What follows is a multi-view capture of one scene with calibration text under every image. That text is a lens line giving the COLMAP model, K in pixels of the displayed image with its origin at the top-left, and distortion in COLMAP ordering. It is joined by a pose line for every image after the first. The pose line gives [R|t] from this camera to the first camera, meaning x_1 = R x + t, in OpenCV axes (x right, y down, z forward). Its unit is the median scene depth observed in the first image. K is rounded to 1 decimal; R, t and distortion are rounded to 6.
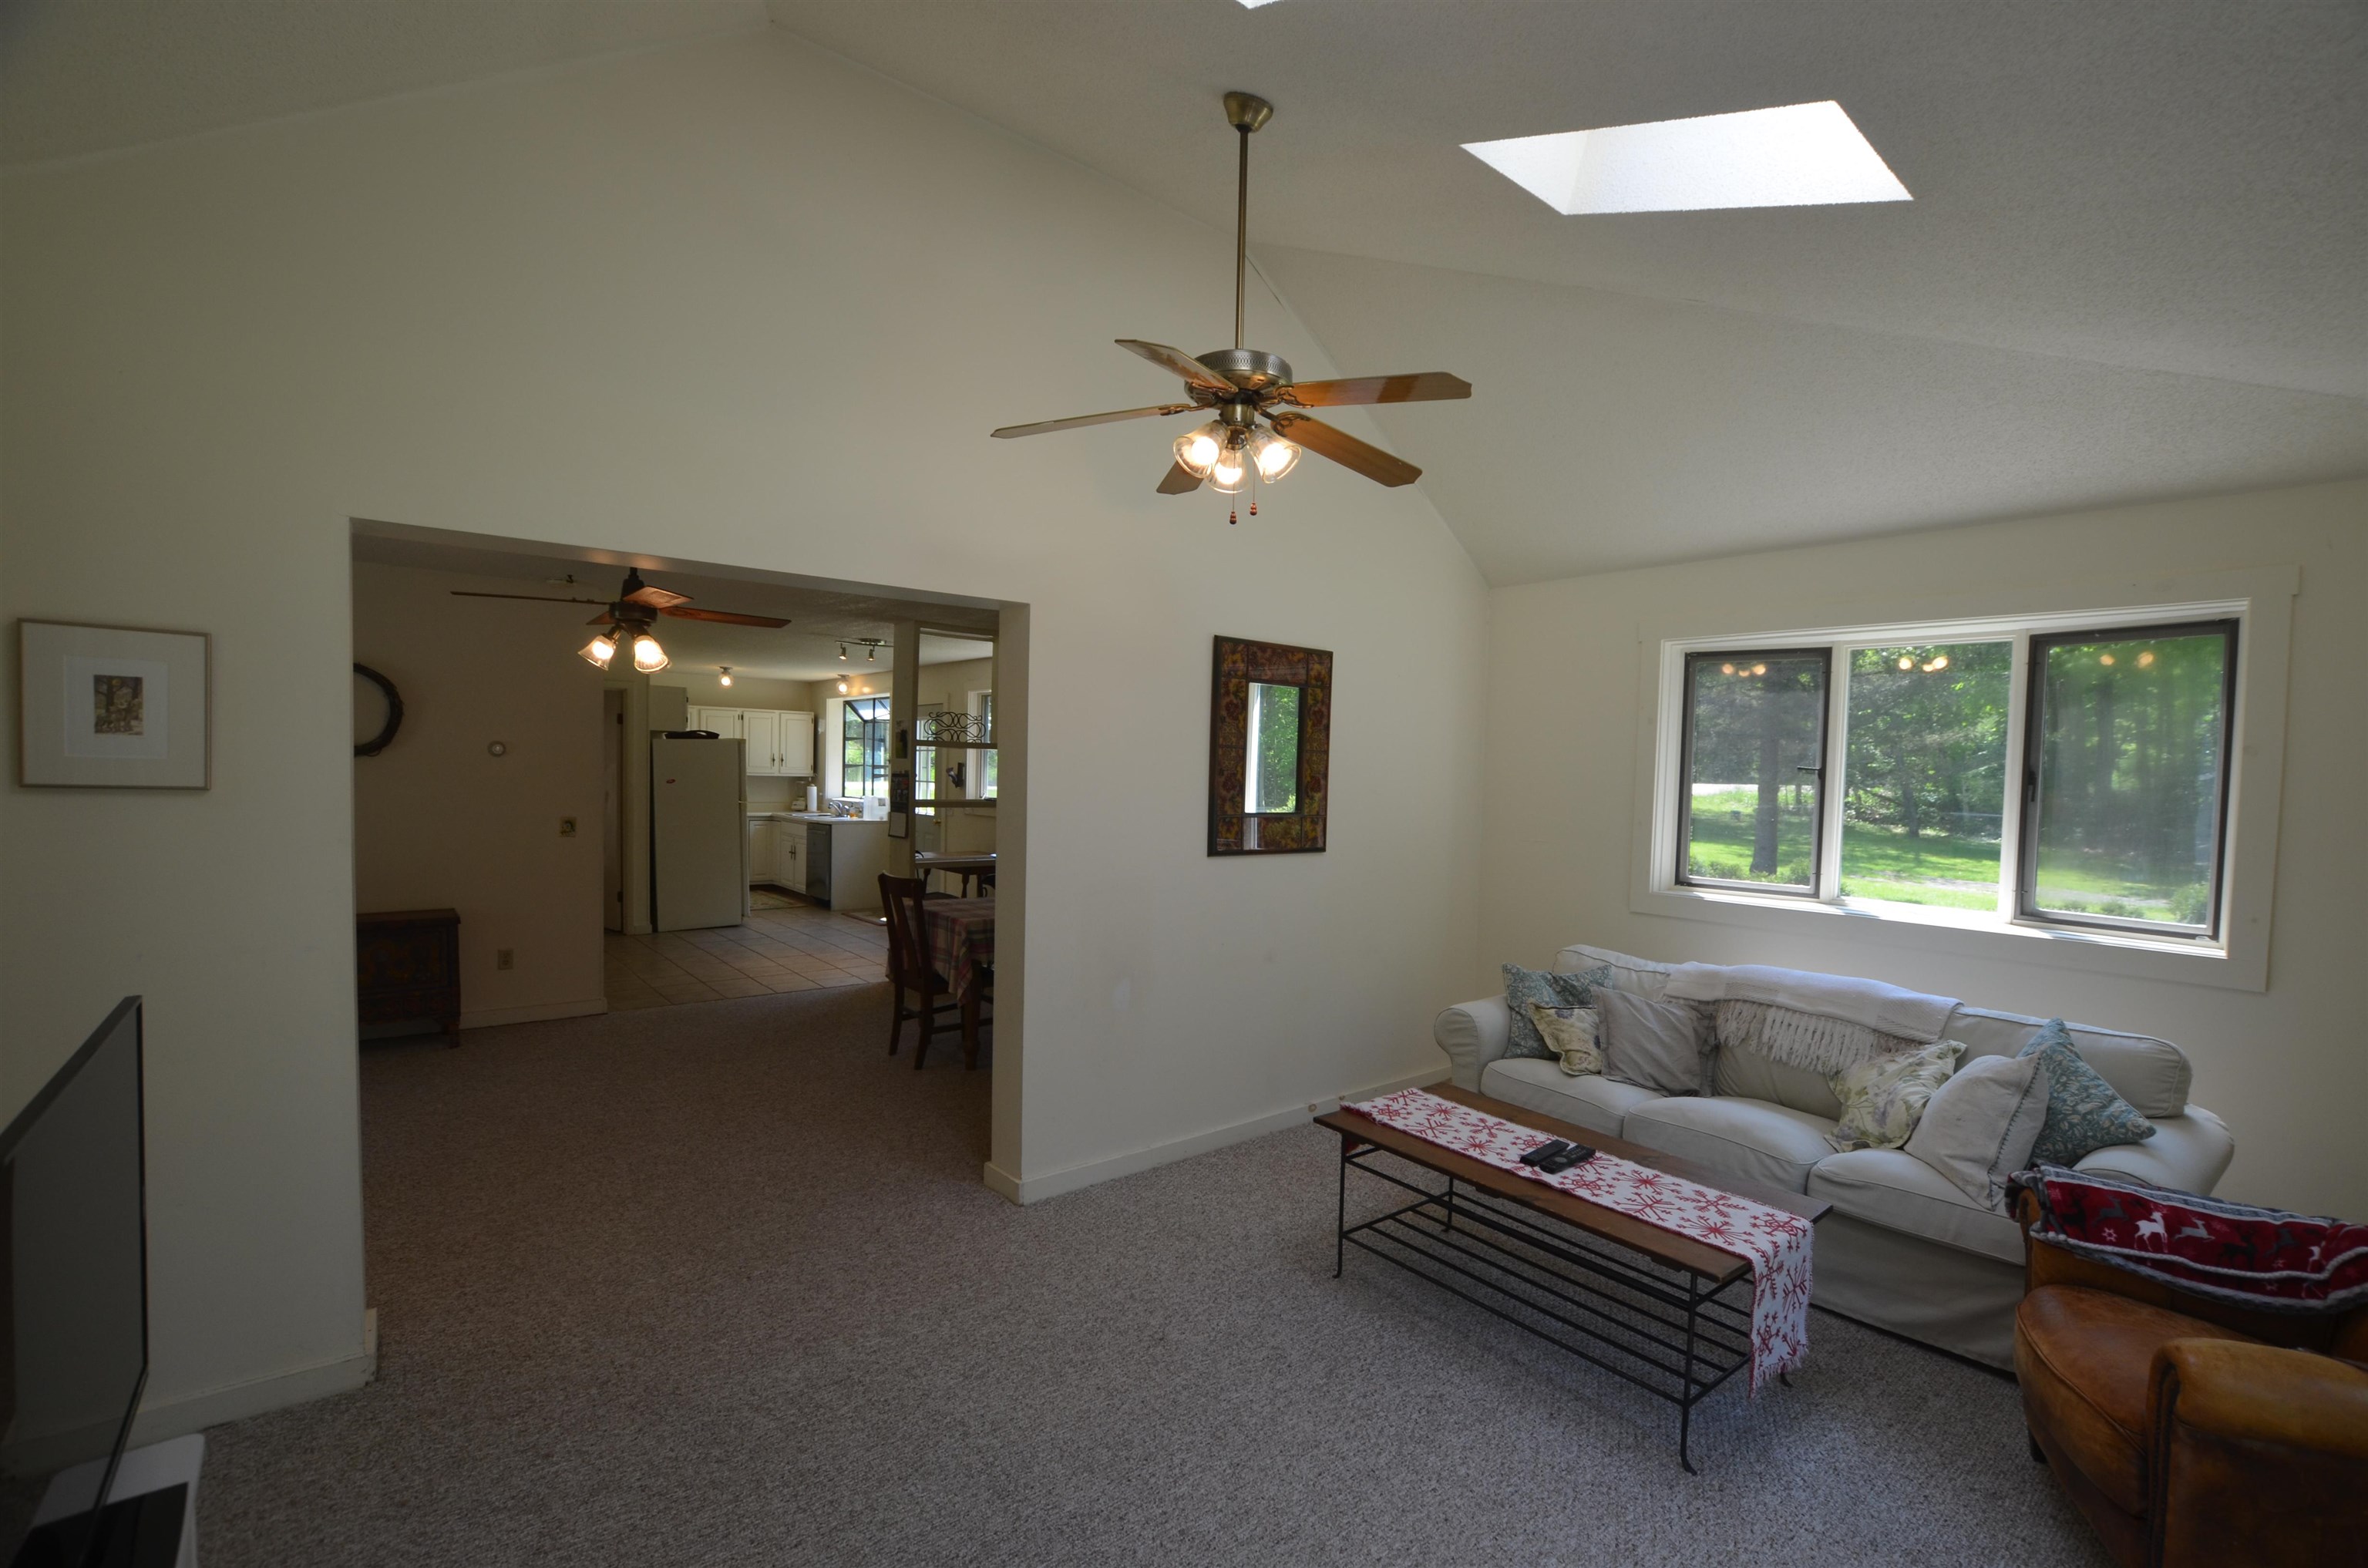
lens RADIAL K [[1042.2, 0, 1203.9], [0, 1042.2, 805.4], [0, 0, 1]] dist [-0.026576, 0.000428]
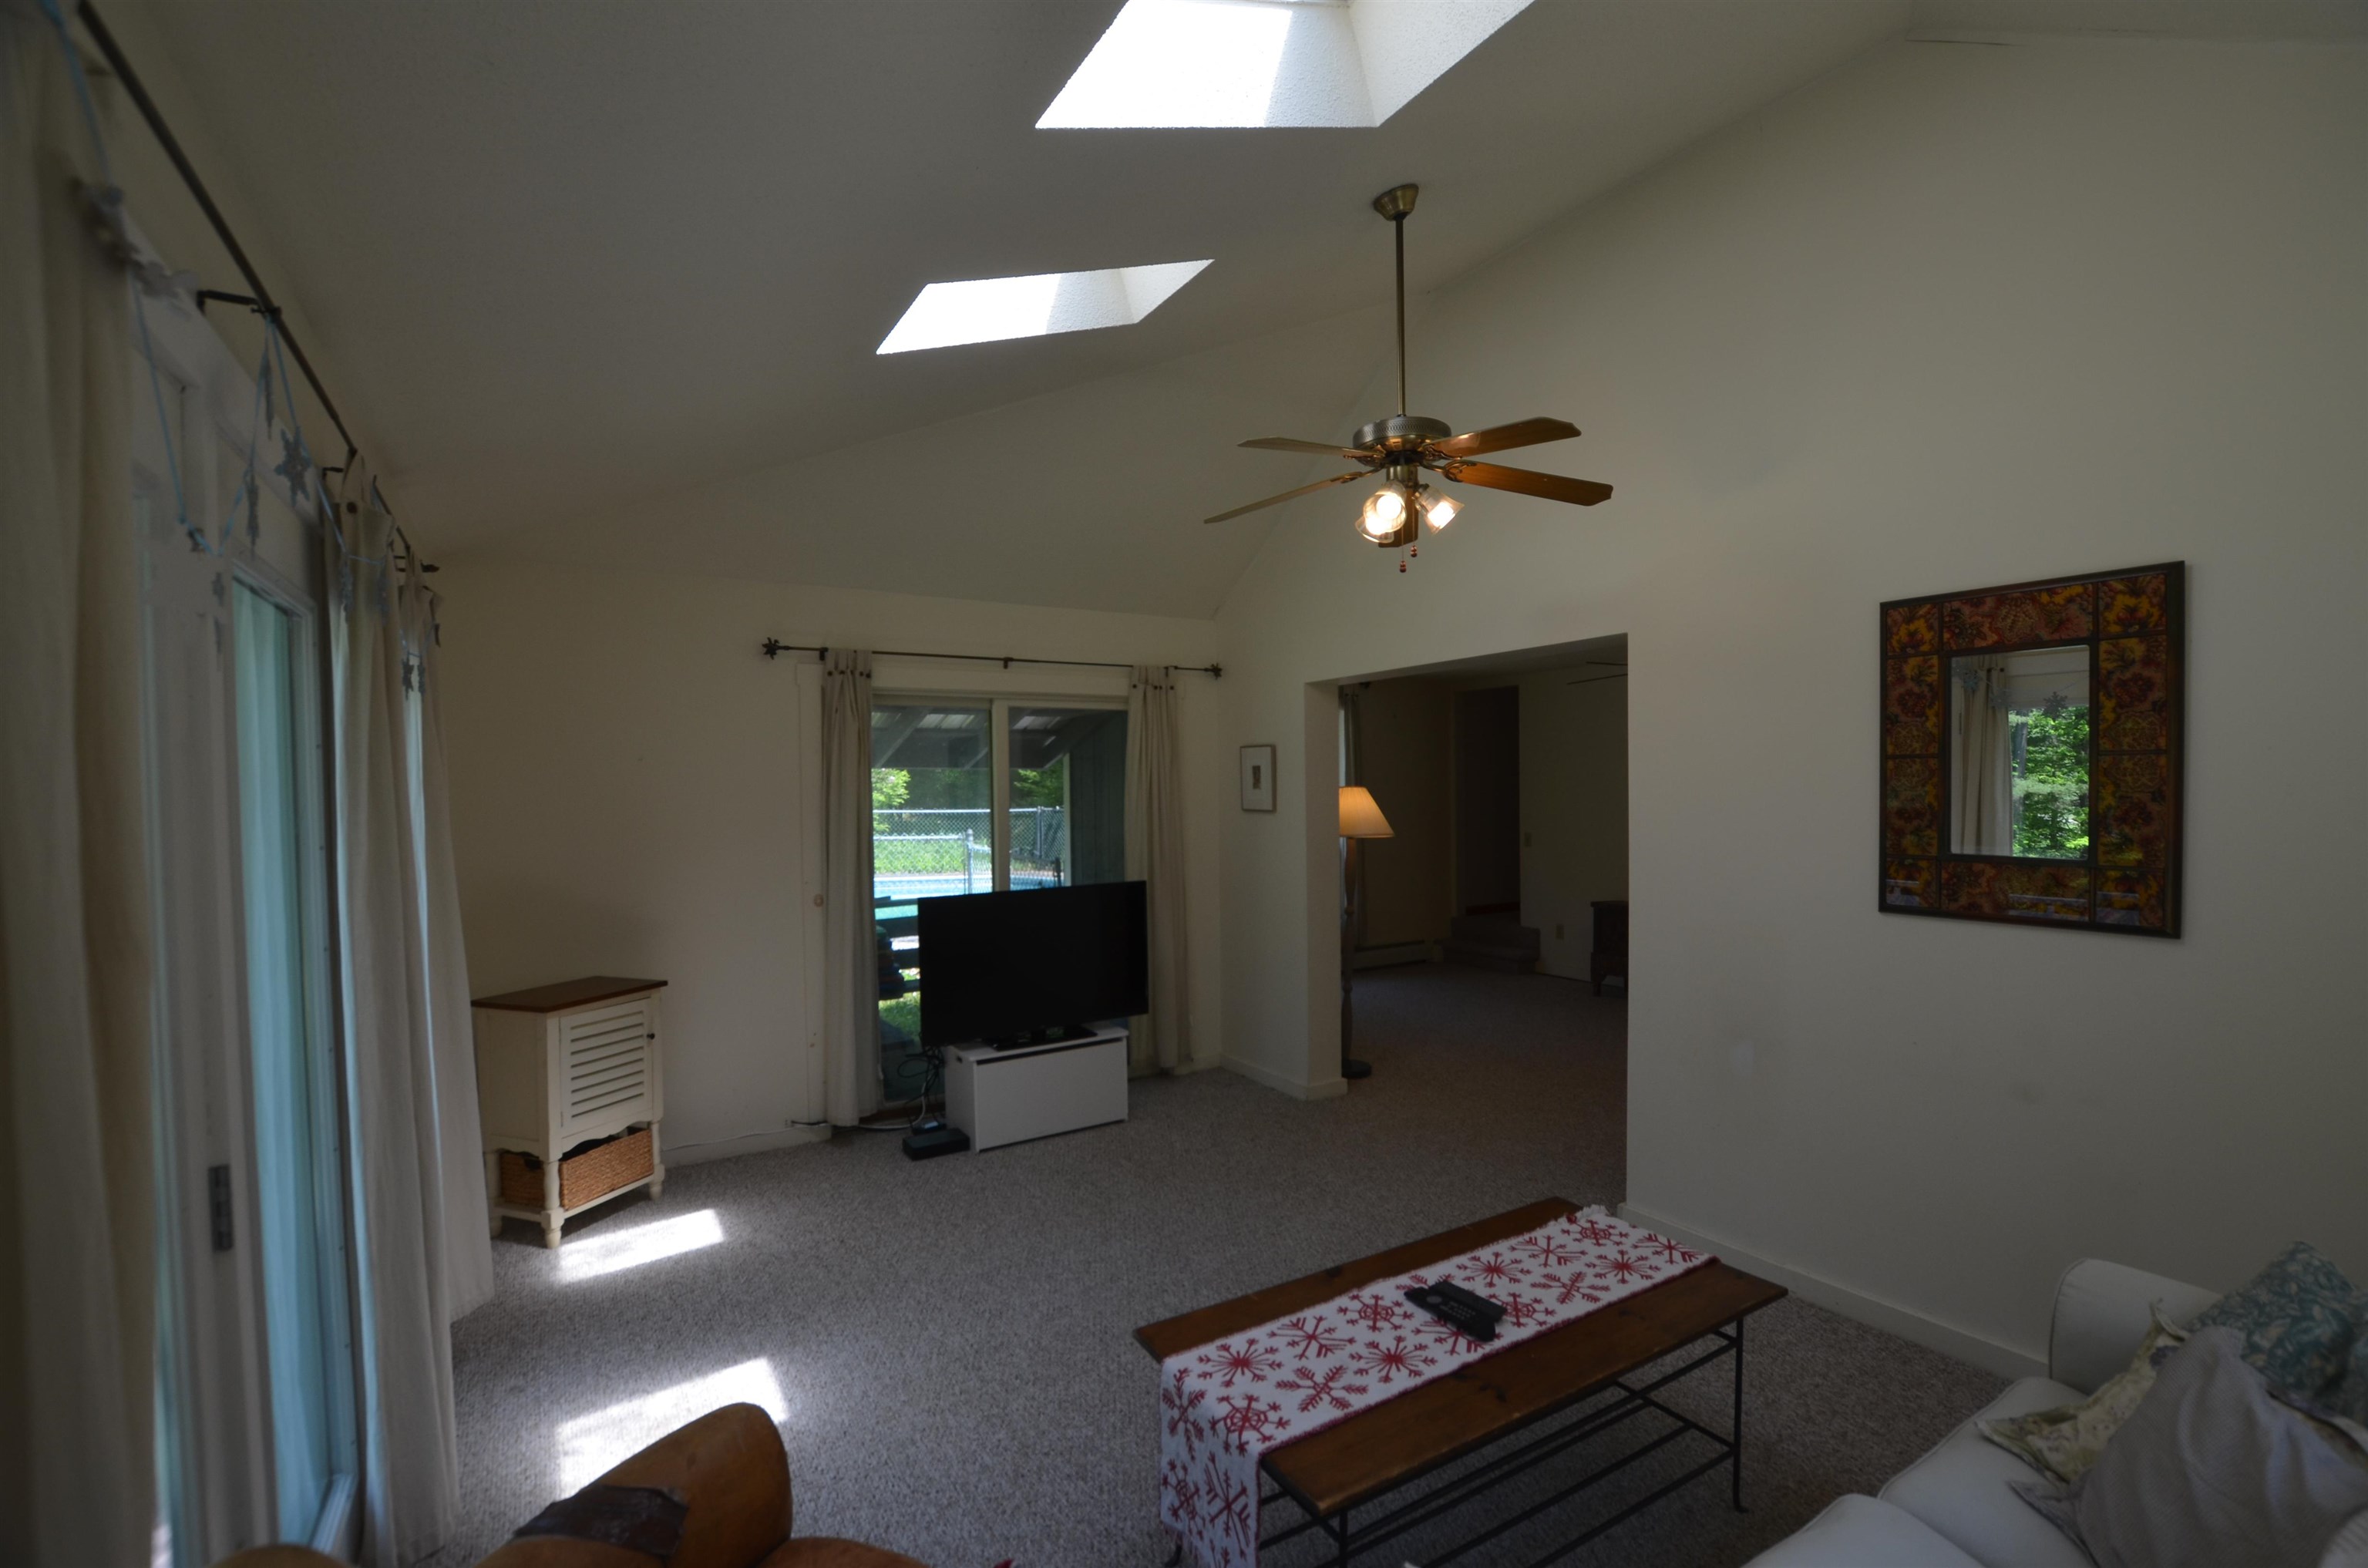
lens RADIAL K [[1042.2, 0, 1203.9], [0, 1042.2, 805.4], [0, 0, 1]] dist [-0.026576, 0.000428]
pose [[-0.143673, -0.005399, -0.989611, 1.000561], [-0.027397, 0.999624, -0.001476, -0.013398], [0.989246, 0.026900, -0.143767, 0.830732]]
